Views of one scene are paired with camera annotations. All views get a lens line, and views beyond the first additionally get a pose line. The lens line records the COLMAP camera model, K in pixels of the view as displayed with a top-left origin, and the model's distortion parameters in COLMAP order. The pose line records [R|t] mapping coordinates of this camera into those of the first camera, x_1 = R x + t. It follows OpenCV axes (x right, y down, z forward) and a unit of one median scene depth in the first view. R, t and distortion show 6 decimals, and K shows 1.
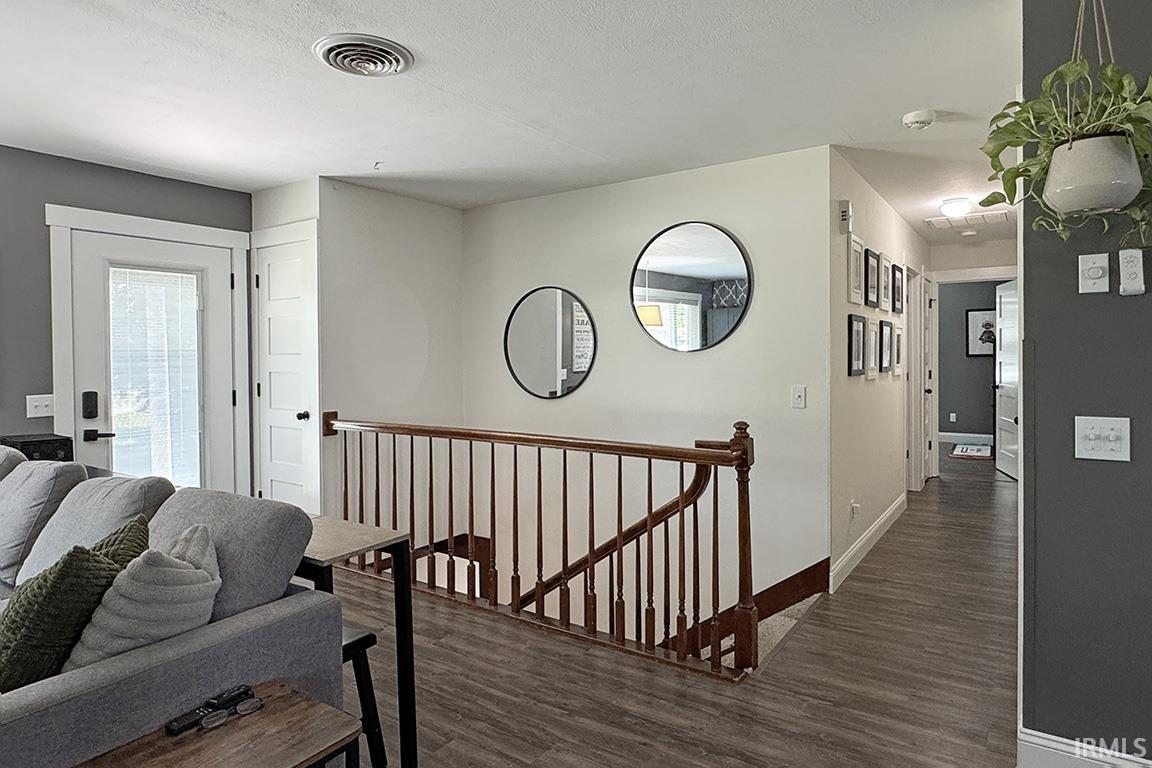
lens RADIAL K [[680.8, 0, 579.8], [0, 680.8, 372.7], [0, 0, 1]] dist [0.004100, -0.003860]
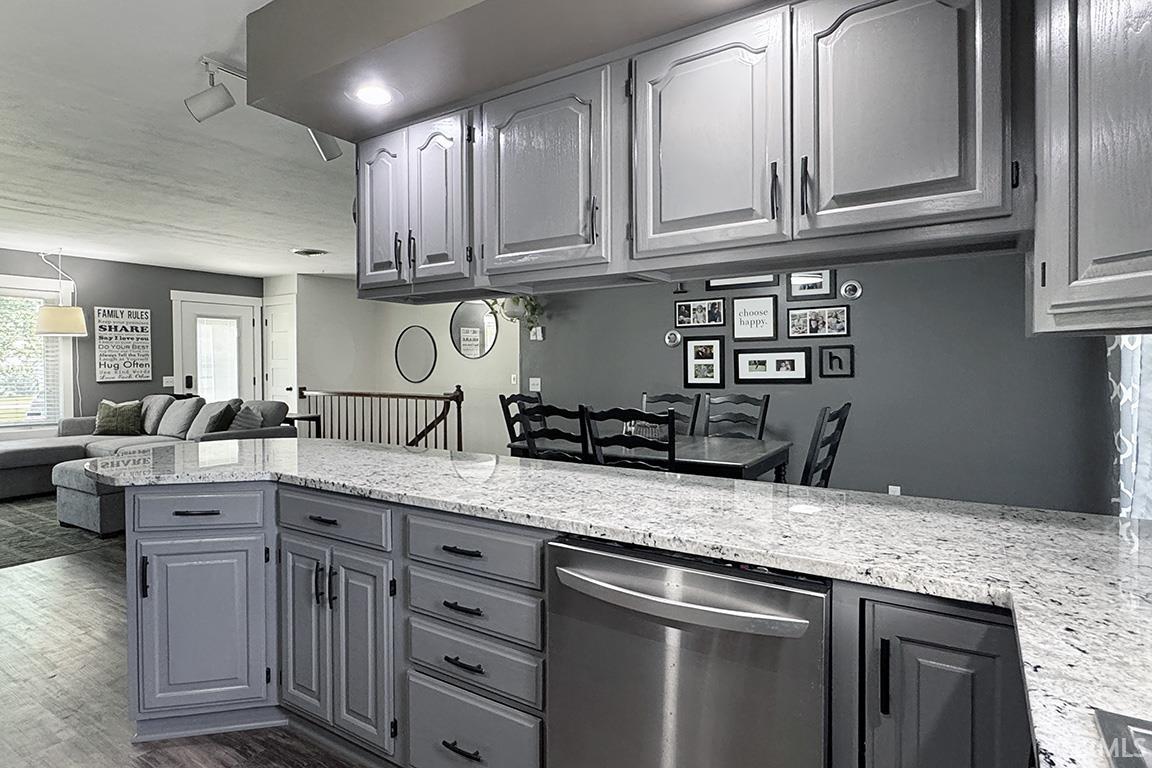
lens RADIAL K [[609.5, 0, 569.6], [0, 609.5, 380.0], [0, 0, 1]] dist [0.005277, -0.002367]
pose [[0.999358, 0.001682, 0.035774, 0.384104], [-0.001747, 0.999997, 0.001791, 0.032349], [-0.035771, -0.001853, 0.999358, -0.894662]]
